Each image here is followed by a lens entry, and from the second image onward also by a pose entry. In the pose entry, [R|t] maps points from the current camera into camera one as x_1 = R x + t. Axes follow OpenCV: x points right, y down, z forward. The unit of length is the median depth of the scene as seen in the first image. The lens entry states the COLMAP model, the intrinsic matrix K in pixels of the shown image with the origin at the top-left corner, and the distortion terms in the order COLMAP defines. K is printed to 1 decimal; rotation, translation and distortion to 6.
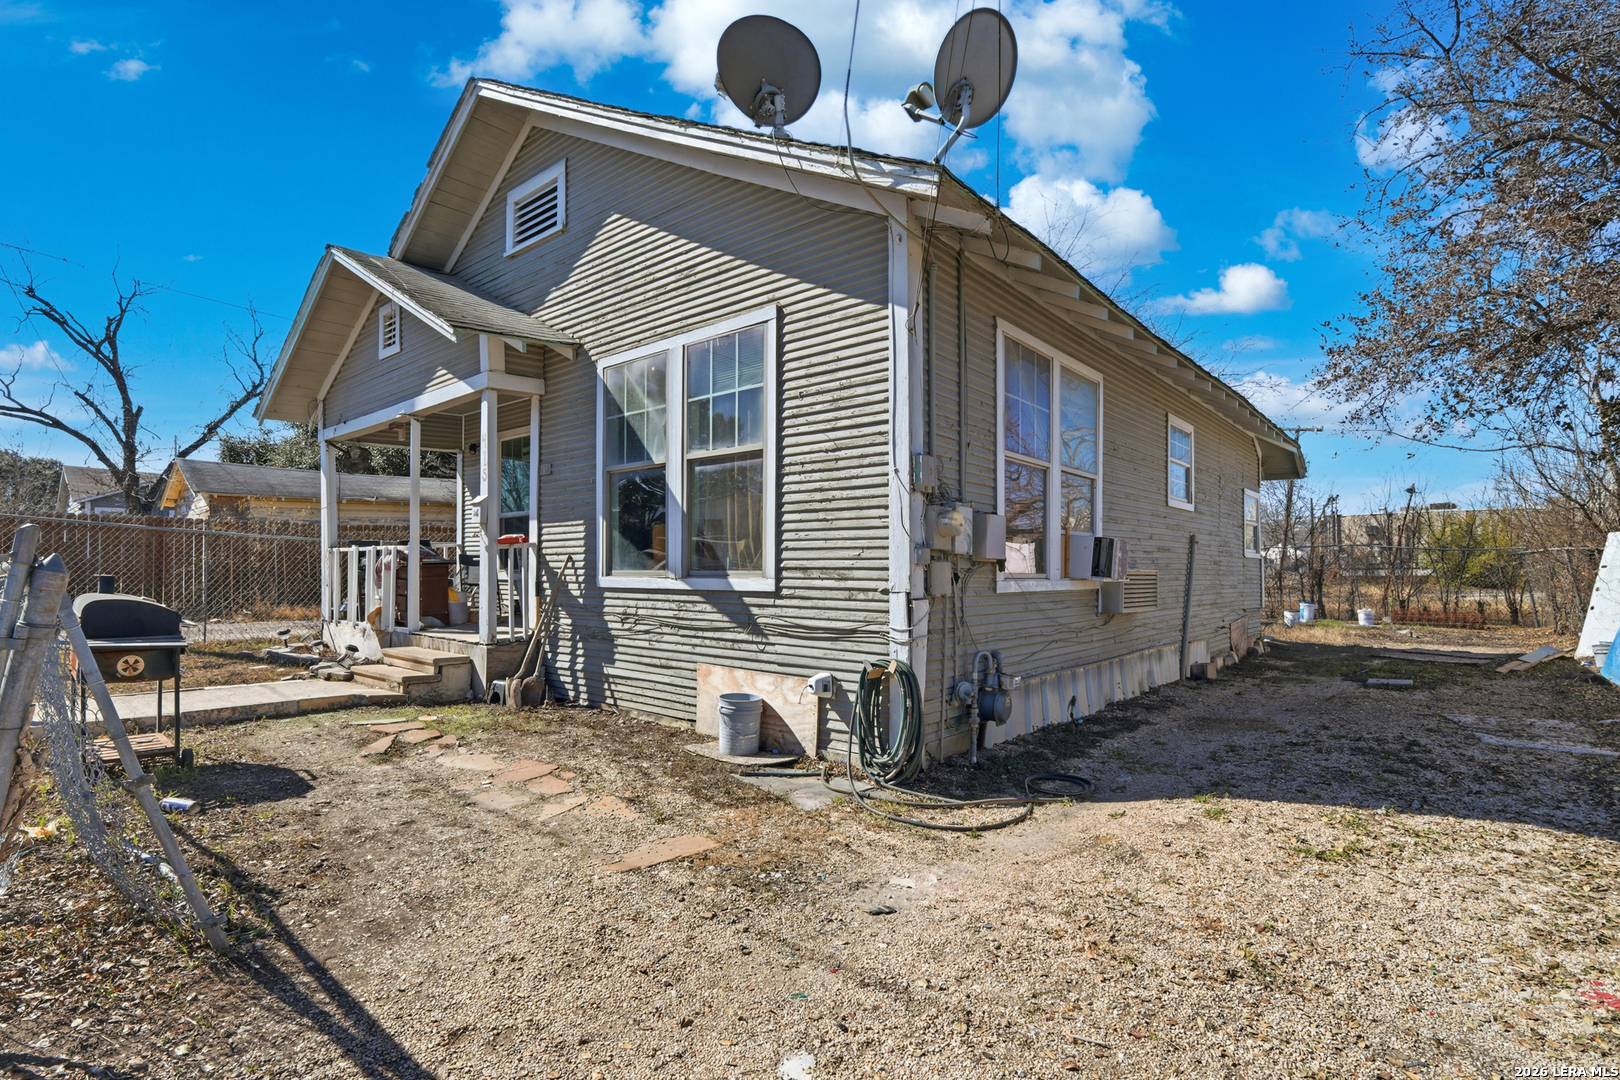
lens RADIAL K [[759.9, 0, 811.5], [0, 759.9, 546.1], [0, 0, 1]] dist [-0.000961, 0.001628]
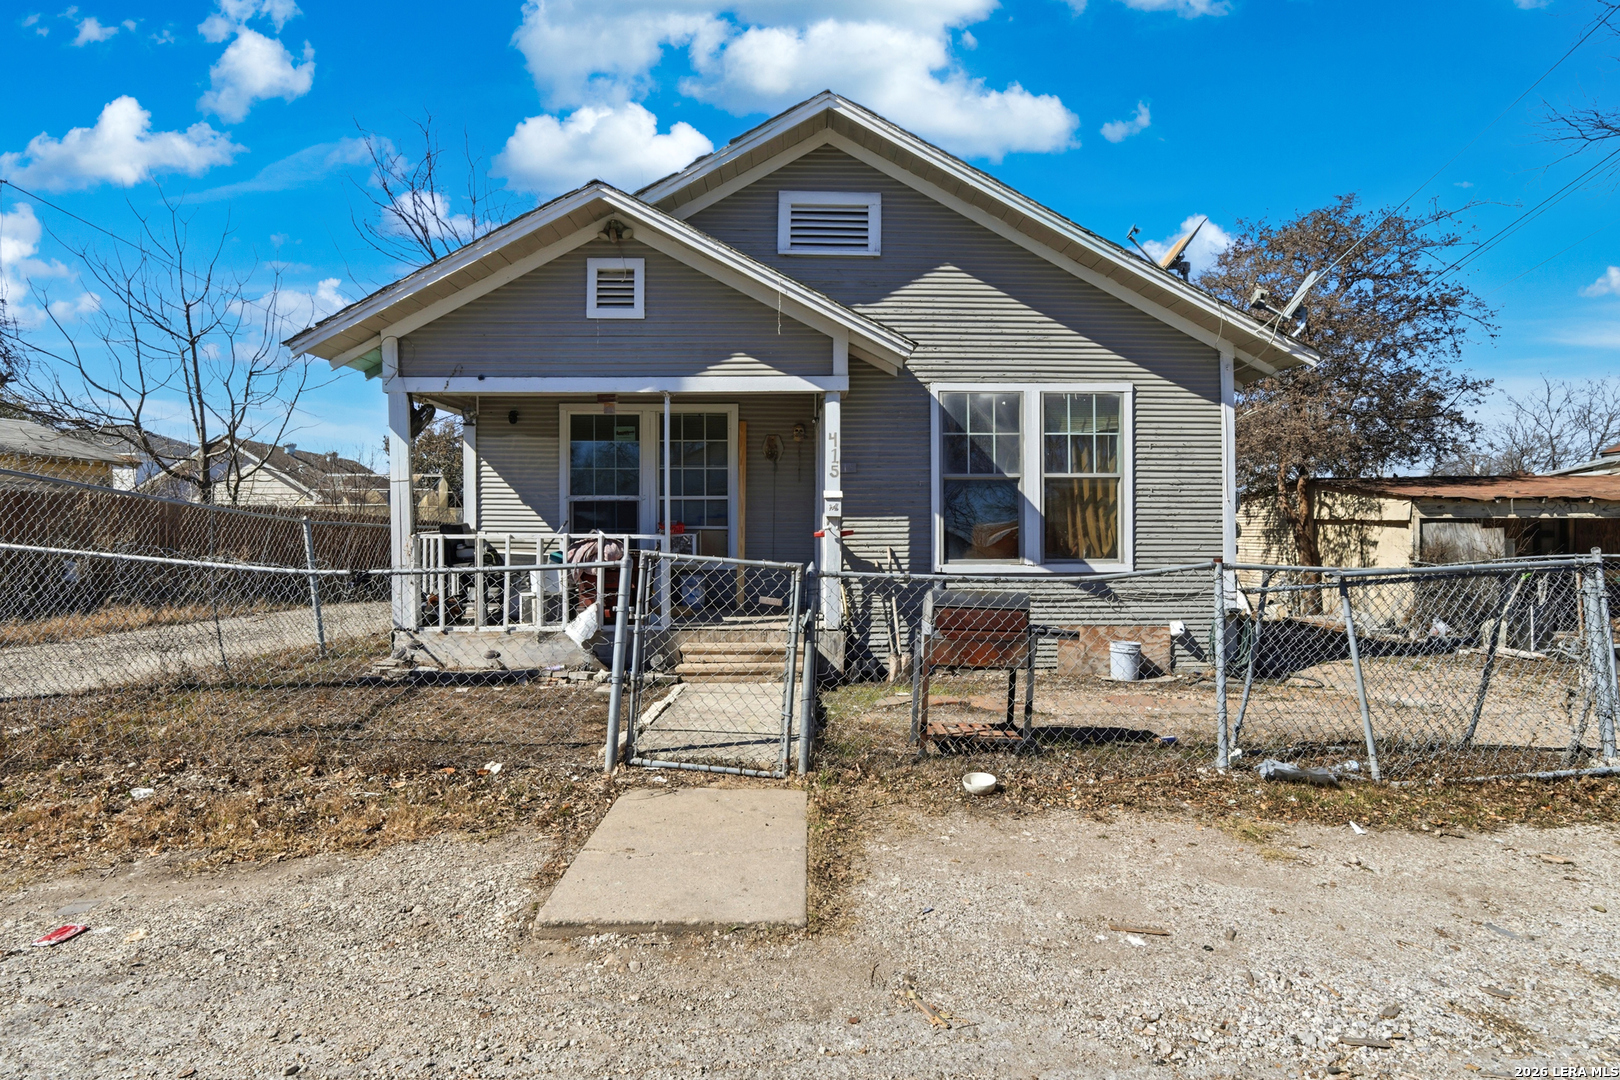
lens RADIAL K [[759.9, 0, 812.4], [0, 759.9, 542.7], [0, 0, 1]] dist [-0.000961, 0.001628]
pose [[0.742448, 0.001202, 0.669903, -1.363856], [-0.016687, 0.999721, 0.016701, -0.012607], [-0.669696, -0.023578, 0.742261, 0.263103]]
